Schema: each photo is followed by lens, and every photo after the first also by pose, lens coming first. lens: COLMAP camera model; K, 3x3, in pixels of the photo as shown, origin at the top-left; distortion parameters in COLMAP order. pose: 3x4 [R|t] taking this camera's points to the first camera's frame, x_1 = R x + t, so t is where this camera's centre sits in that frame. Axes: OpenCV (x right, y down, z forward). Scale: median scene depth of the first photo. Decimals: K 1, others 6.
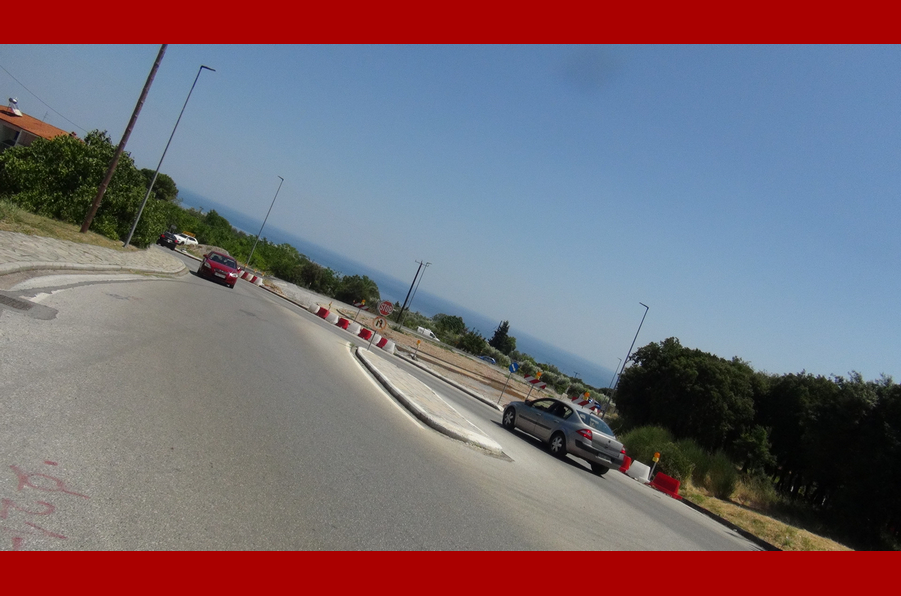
lens RADIAL K [[618.4, 0, 448.2], [0, 618.4, 291.6], [0, 0, 1]] dist [-0.060743, 0.011605]
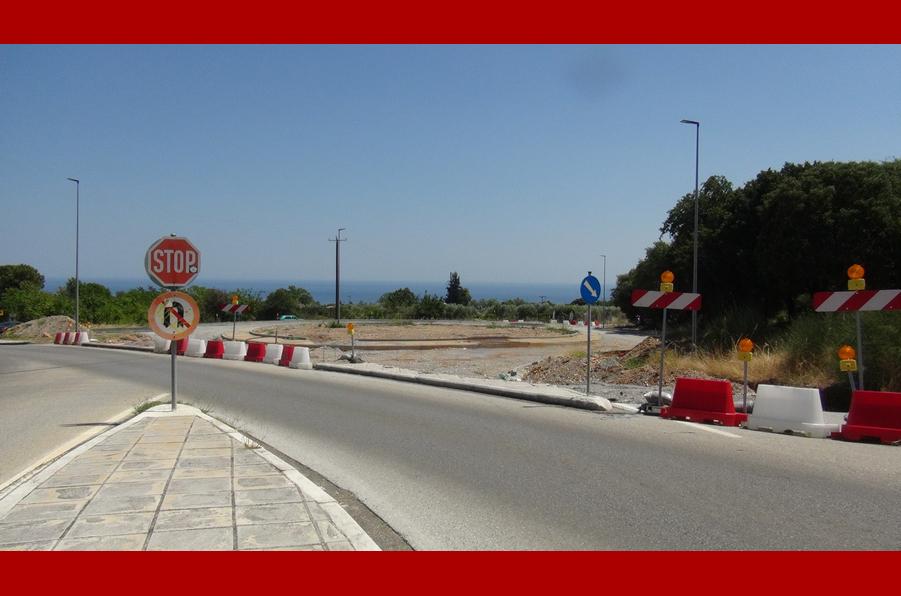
lens RADIAL K [[618.4, 0, 455.5], [0, 618.4, 300.7], [0, 0, 1]] dist [-0.060743, 0.011605]
pose [[0.920138, -0.381489, 0.088384, -0.003263], [0.374684, 0.923296, 0.084475, 0.036969], [-0.113831, -0.044613, 0.992498, 0.352742]]
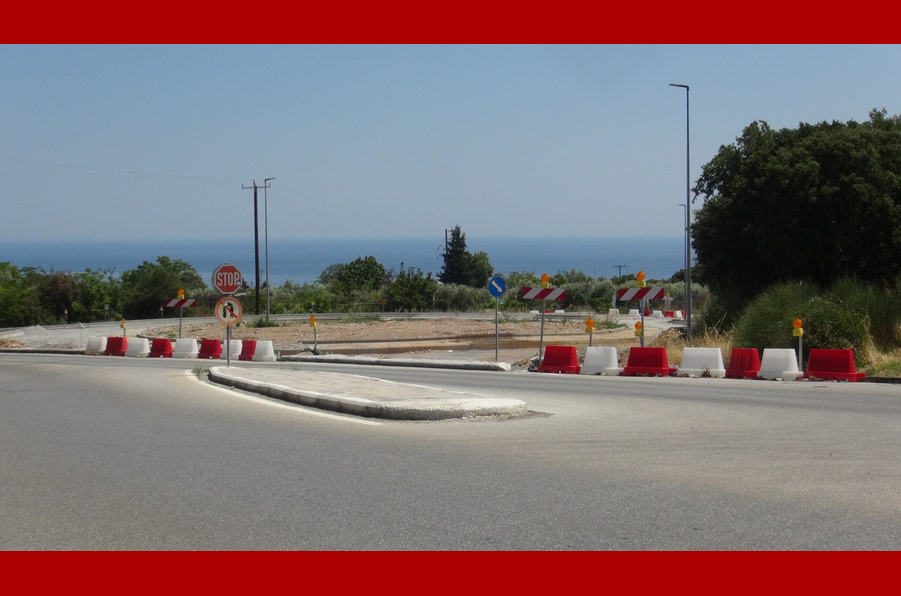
lens RADIAL K [[1224.3, 0, 456.4], [0, 1224.3, 293.2], [0, 0, 1]] dist [-0.045009, 0.000000]
pose [[0.913059, -0.401170, 0.073392, -0.002775], [0.394061, 0.914196, 0.094667, 0.008229], [-0.105073, -0.057515, 0.992800, -0.022547]]
